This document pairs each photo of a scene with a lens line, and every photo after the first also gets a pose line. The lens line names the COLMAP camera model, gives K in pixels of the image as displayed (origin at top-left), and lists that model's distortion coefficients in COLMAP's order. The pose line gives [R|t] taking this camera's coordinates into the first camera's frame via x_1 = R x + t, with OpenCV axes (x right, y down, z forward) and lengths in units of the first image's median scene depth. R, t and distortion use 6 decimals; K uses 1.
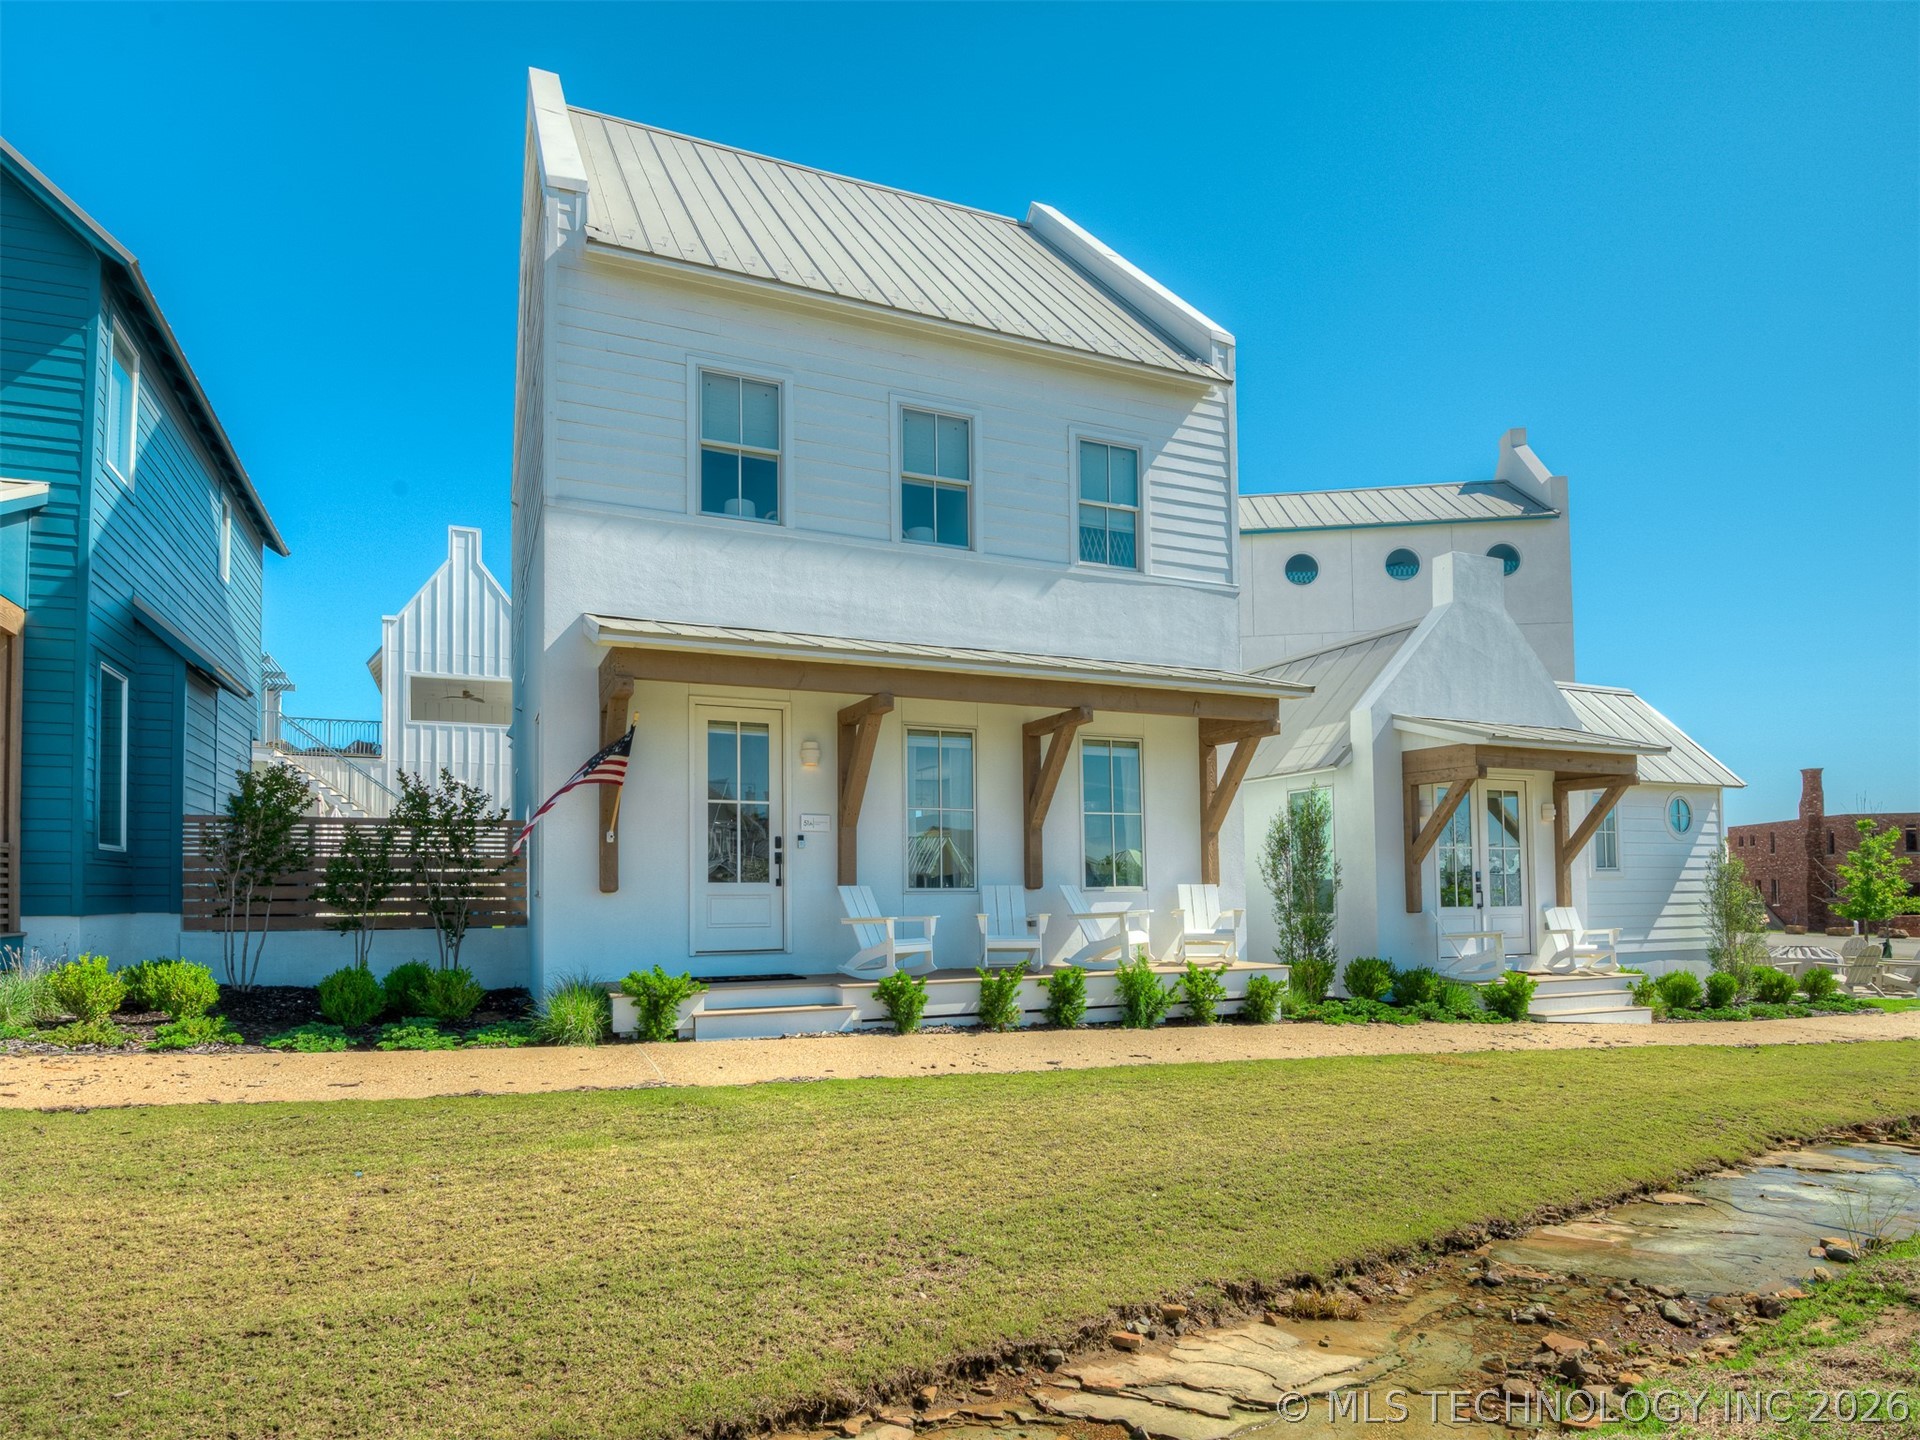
lens RADIAL K [[1027.8, 0, 905.9], [0, 1027.8, 771.1], [0, 0, 1]] dist [-0.013004, -0.004981]
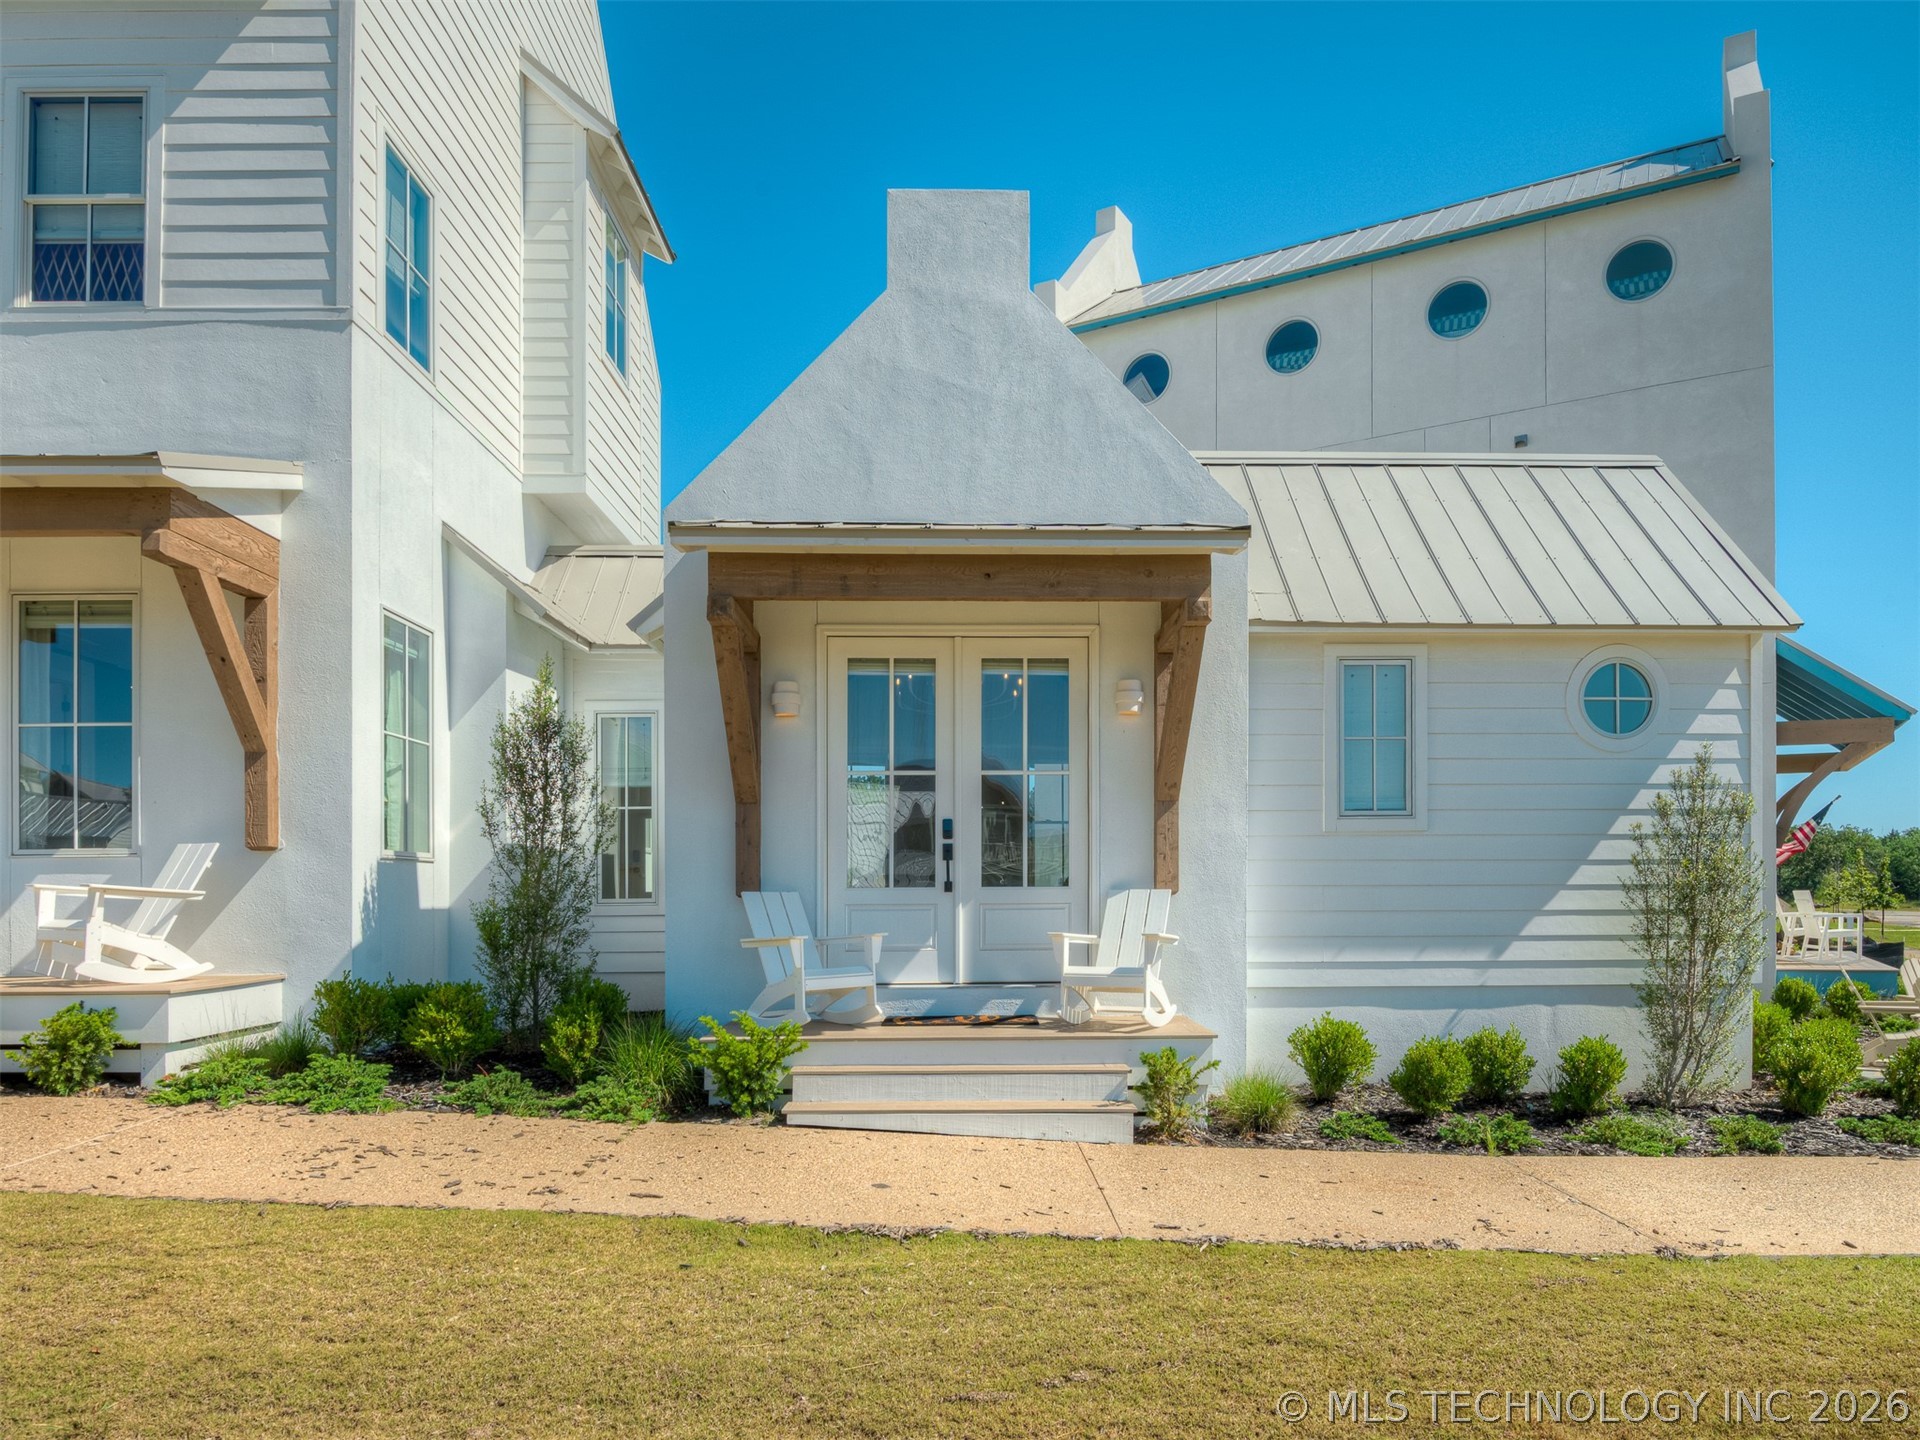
lens RADIAL K [[1222.1, 0, 983.8], [0, 1222.1, 821.1], [0, 0, 1]] dist [-0.006177, -0.013338]
pose [[0.945282, -0.021598, -0.325538, 0.924148], [0.039566, 0.998031, 0.048677, 0.083433], [0.323846, -0.058894, 0.944275, 0.514165]]
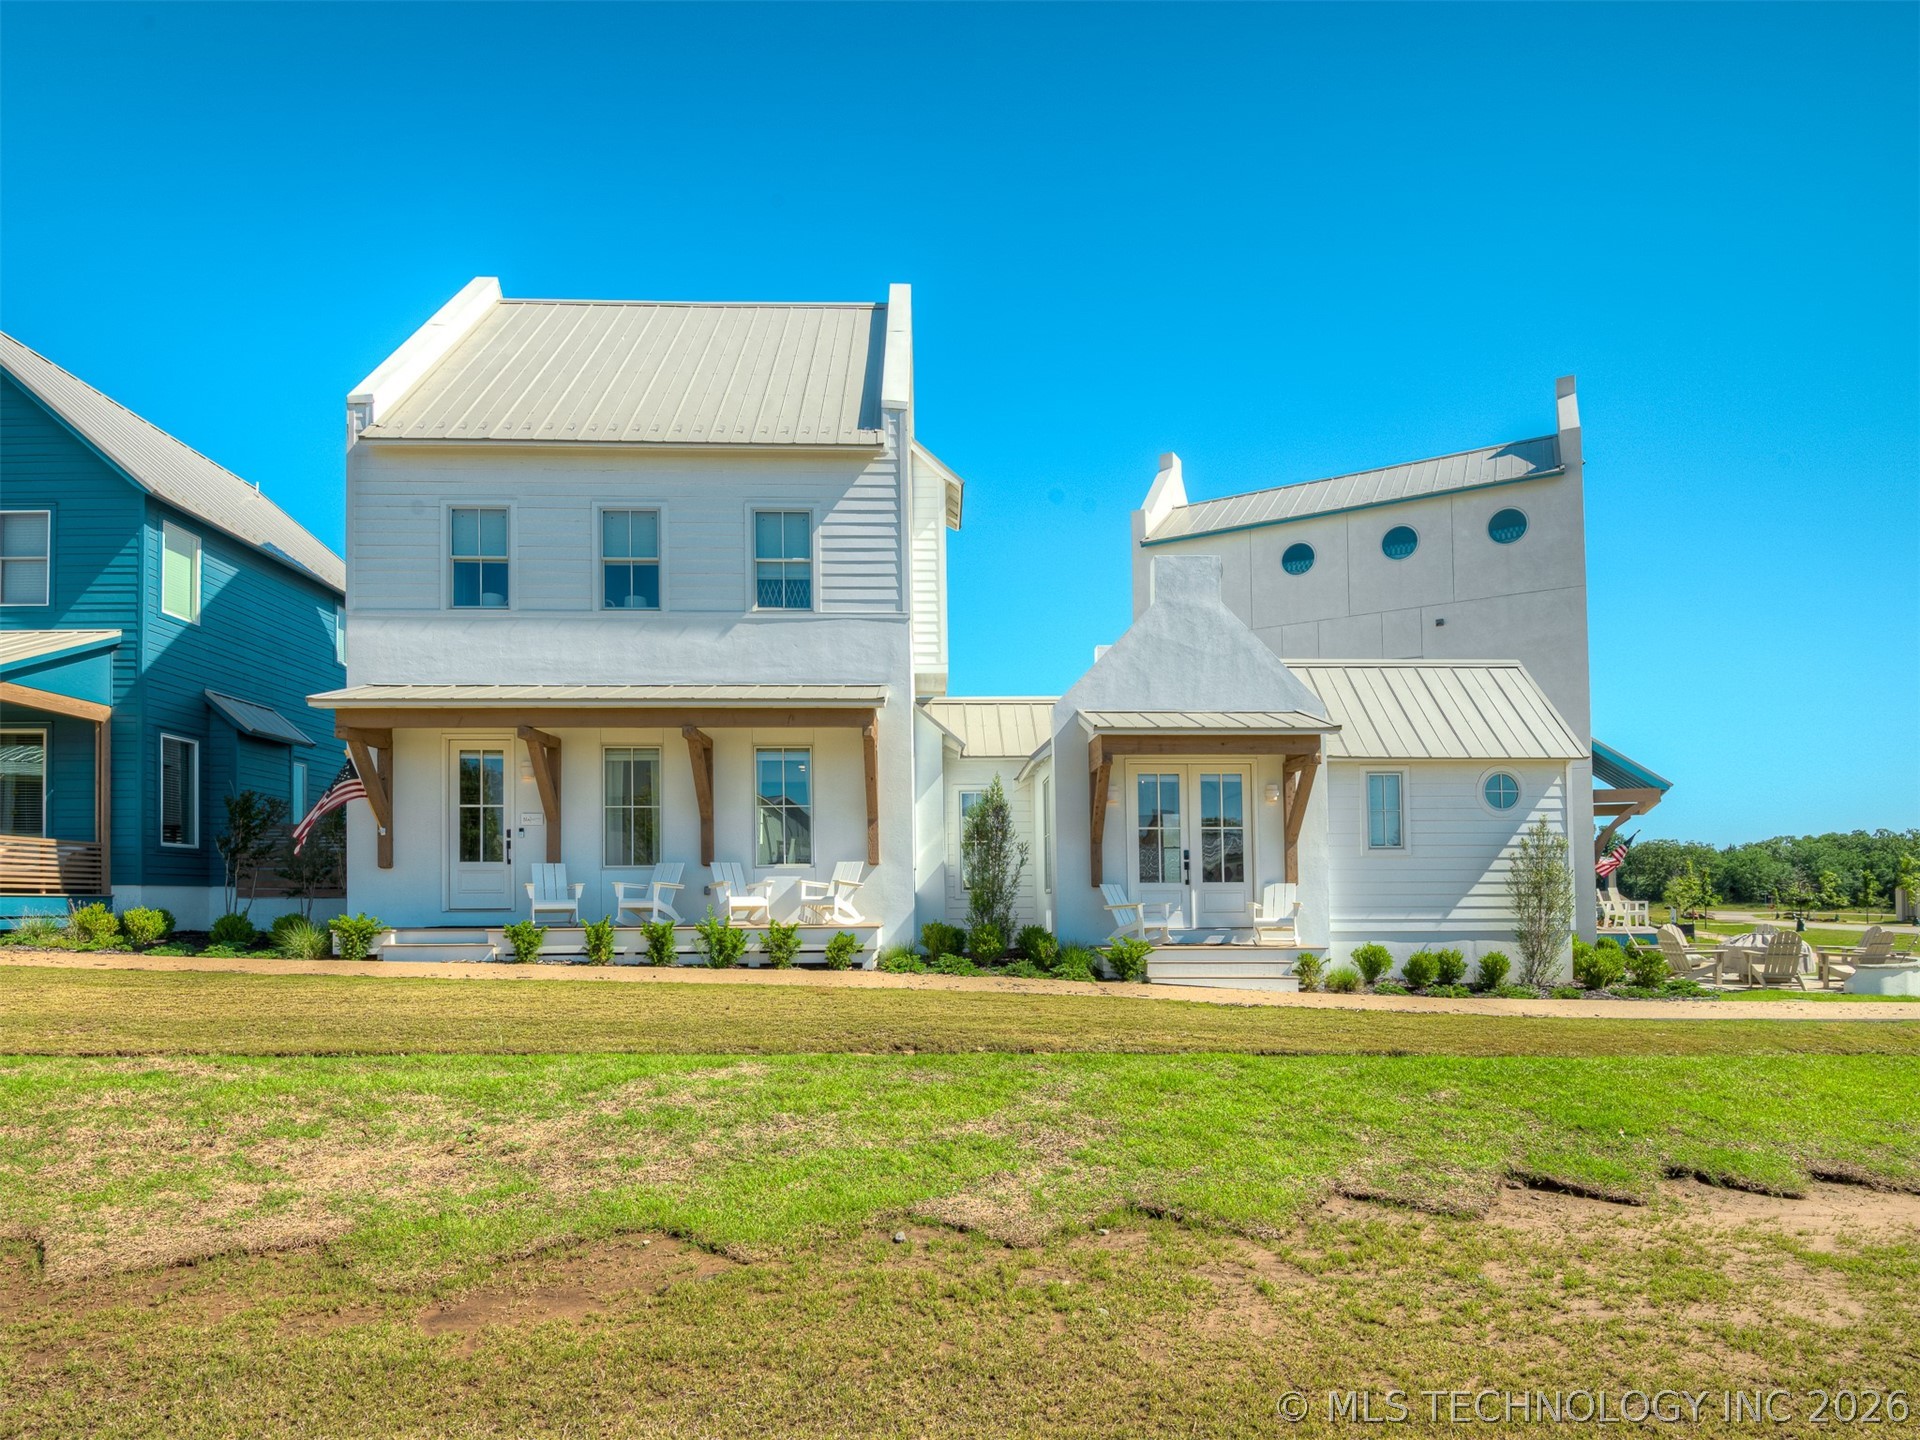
lens RADIAL K [[1027.8, 0, 960.6], [0, 1027.8, 783.4], [0, 0, 1]] dist [-0.013004, -0.004981]
pose [[0.943474, -0.038025, -0.329259, 0.828438], [0.039127, 0.999229, -0.003281, 0.026173], [0.329130, -0.009787, 0.944234, -0.114945]]
